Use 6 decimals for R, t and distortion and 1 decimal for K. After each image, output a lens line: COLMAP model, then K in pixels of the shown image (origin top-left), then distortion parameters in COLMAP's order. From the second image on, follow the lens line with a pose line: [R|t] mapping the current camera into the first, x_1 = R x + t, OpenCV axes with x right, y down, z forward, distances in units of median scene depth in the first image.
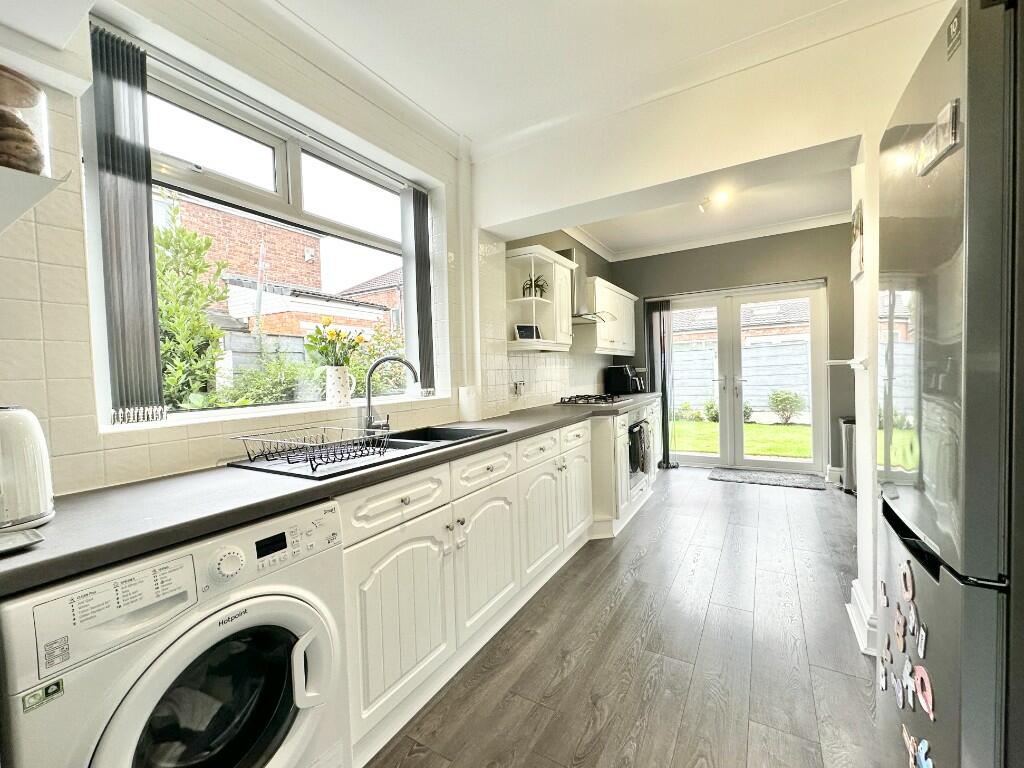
lens RADIAL K [[409.6, 0, 520.1], [0, 409.6, 383.8], [0, 0, 1]] dist [-0.005110, 0.001483]
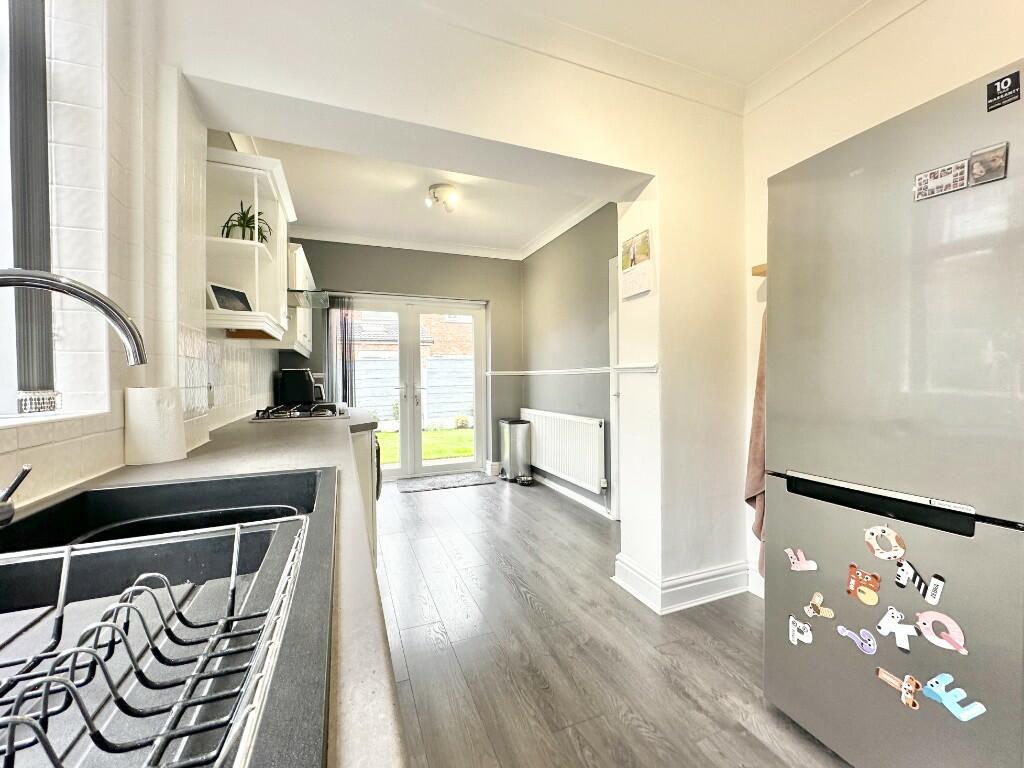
lens RADIAL K [[409.6, 0, 504.7], [0, 409.6, 381.5], [0, 0, 1]] dist [-0.005110, 0.001483]
pose [[0.623876, 0.019544, 0.781279, -0.133446], [0.009187, 0.999435, -0.032338, 0.010099], [-0.781469, 0.027352, 0.623344, 0.223950]]
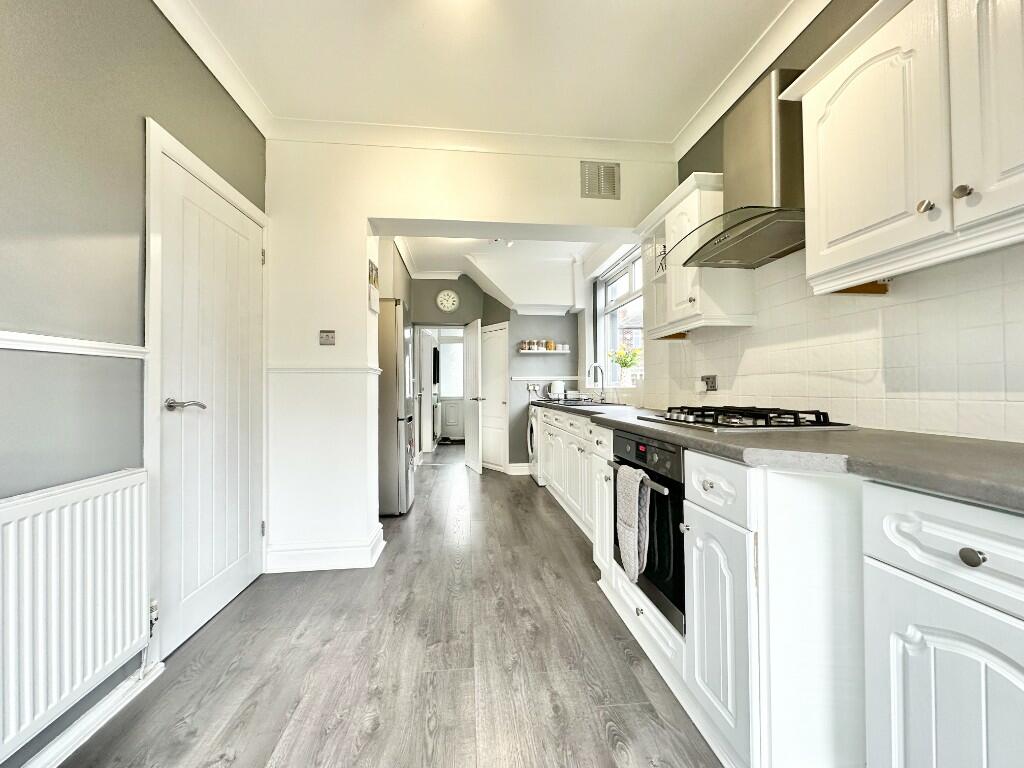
lens RADIAL K [[409.6, 0, 510.5], [0, 409.6, 387.3], [0, 0, 1]] dist [-0.005110, 0.001483]
pose [[-0.805453, 0.024295, -0.592162, 0.545456], [0.008197, 0.999521, 0.029858, -0.014695], [0.592604, 0.019195, -0.805266, 1.014087]]
